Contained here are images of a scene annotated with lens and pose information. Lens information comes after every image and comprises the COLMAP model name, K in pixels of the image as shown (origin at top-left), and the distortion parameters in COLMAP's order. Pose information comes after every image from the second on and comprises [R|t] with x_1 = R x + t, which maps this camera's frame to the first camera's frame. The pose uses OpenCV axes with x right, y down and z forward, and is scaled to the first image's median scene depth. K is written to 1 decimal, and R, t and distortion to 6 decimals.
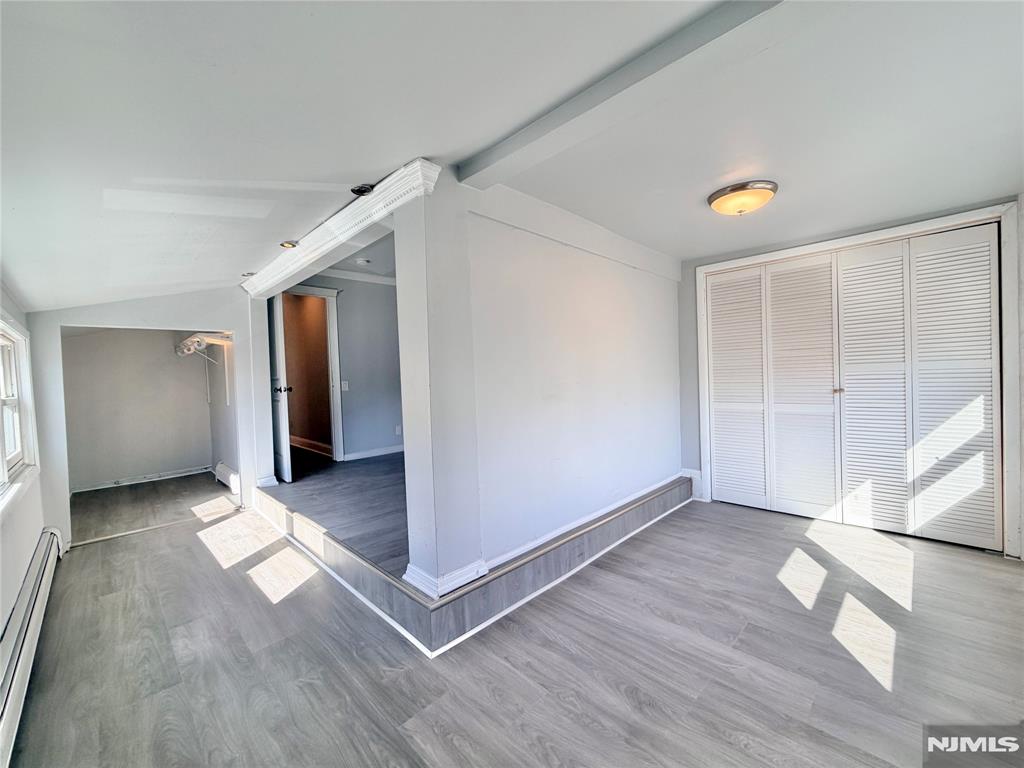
lens RADIAL K [[409.5, 0, 514.7], [0, 409.5, 385.3], [0, 0, 1]] dist [-0.007892, 0.000502]
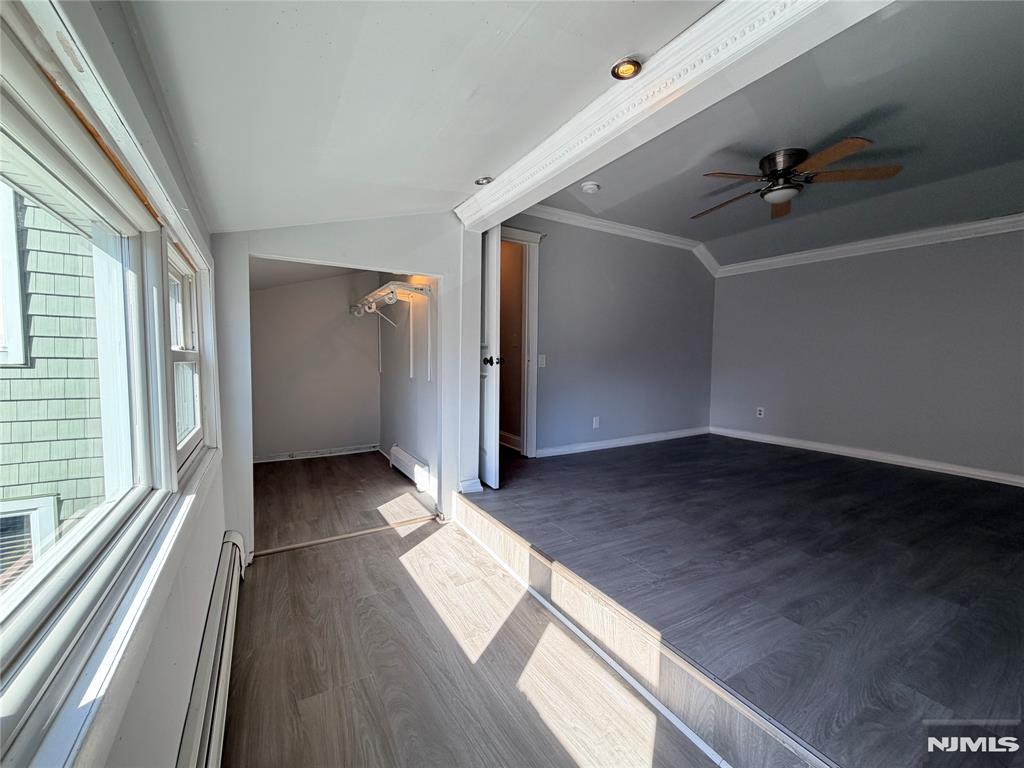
lens RADIAL K [[409.5, 0, 509.5], [0, 409.5, 385.4], [0, 0, 1]] dist [-0.007892, 0.000502]
pose [[0.965525, 0.063946, -0.252333, -0.419742], [-0.053634, 0.997428, 0.047541, 0.020916], [0.254724, -0.032369, 0.966472, 0.361401]]
